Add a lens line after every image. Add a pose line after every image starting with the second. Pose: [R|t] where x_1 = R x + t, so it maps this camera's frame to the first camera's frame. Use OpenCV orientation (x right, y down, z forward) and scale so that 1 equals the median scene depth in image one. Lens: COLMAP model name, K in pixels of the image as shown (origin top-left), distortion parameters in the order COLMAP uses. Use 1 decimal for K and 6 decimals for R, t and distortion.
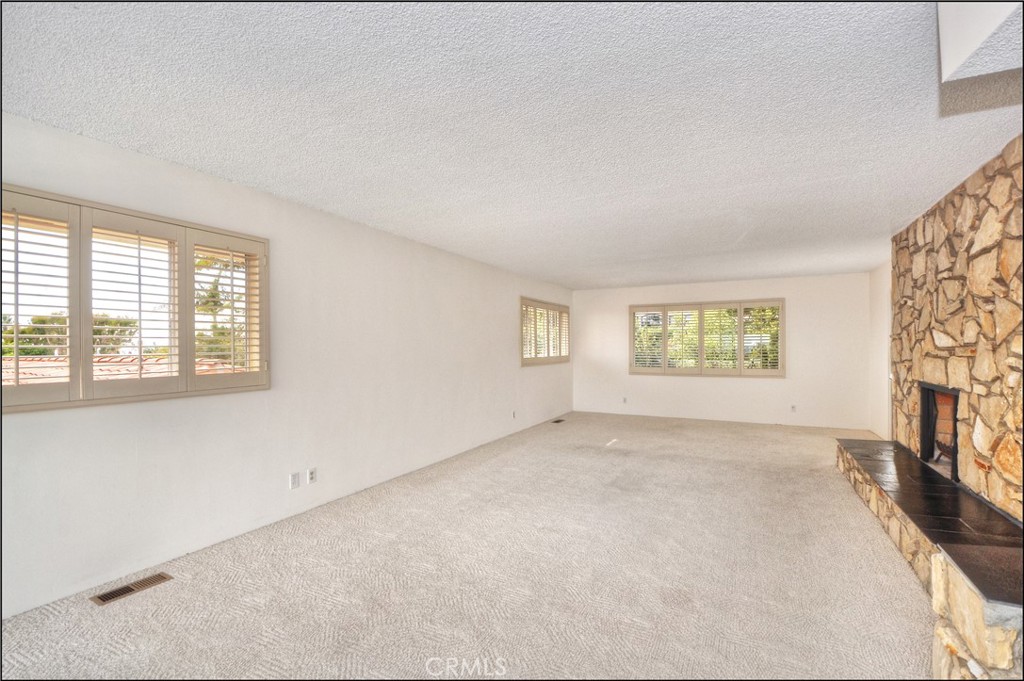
lens RADIAL K [[454.9, 0, 511.4], [0, 454.9, 341.7], [0, 0, 1]] dist [-0.023650, -0.005125]
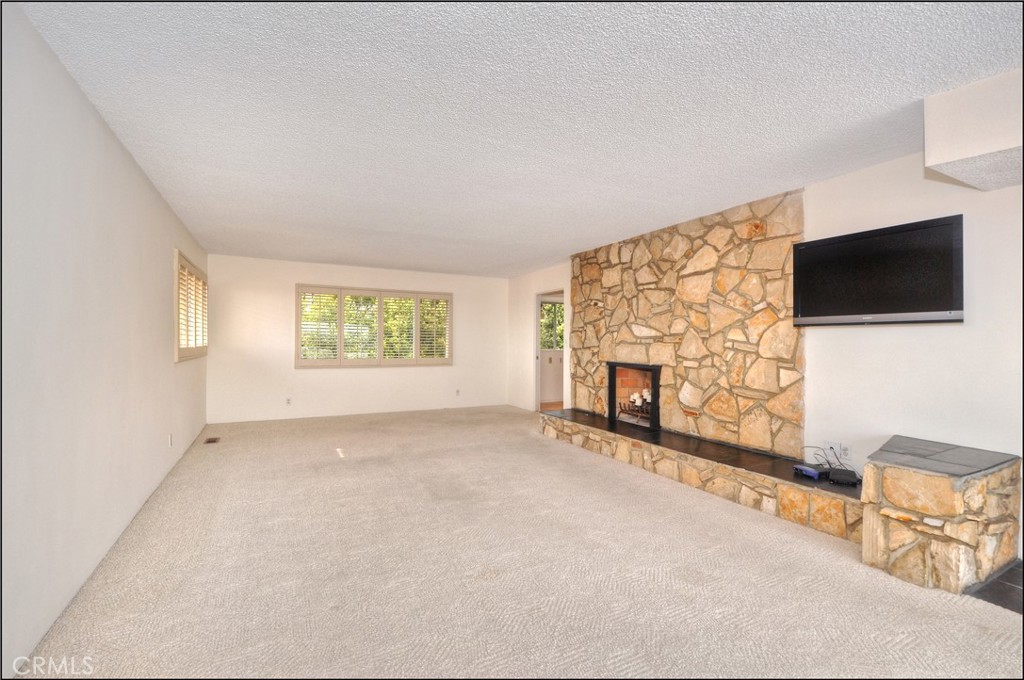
lens RADIAL K [[454.9, 0, 513.2], [0, 454.9, 341.7], [0, 0, 1]] dist [-0.023650, -0.005125]
pose [[0.560459, 0.004271, 0.828171, -0.485403], [-0.016082, 0.999854, 0.005727, 0.027425], [-0.828026, -0.016529, 0.560446, 0.528458]]
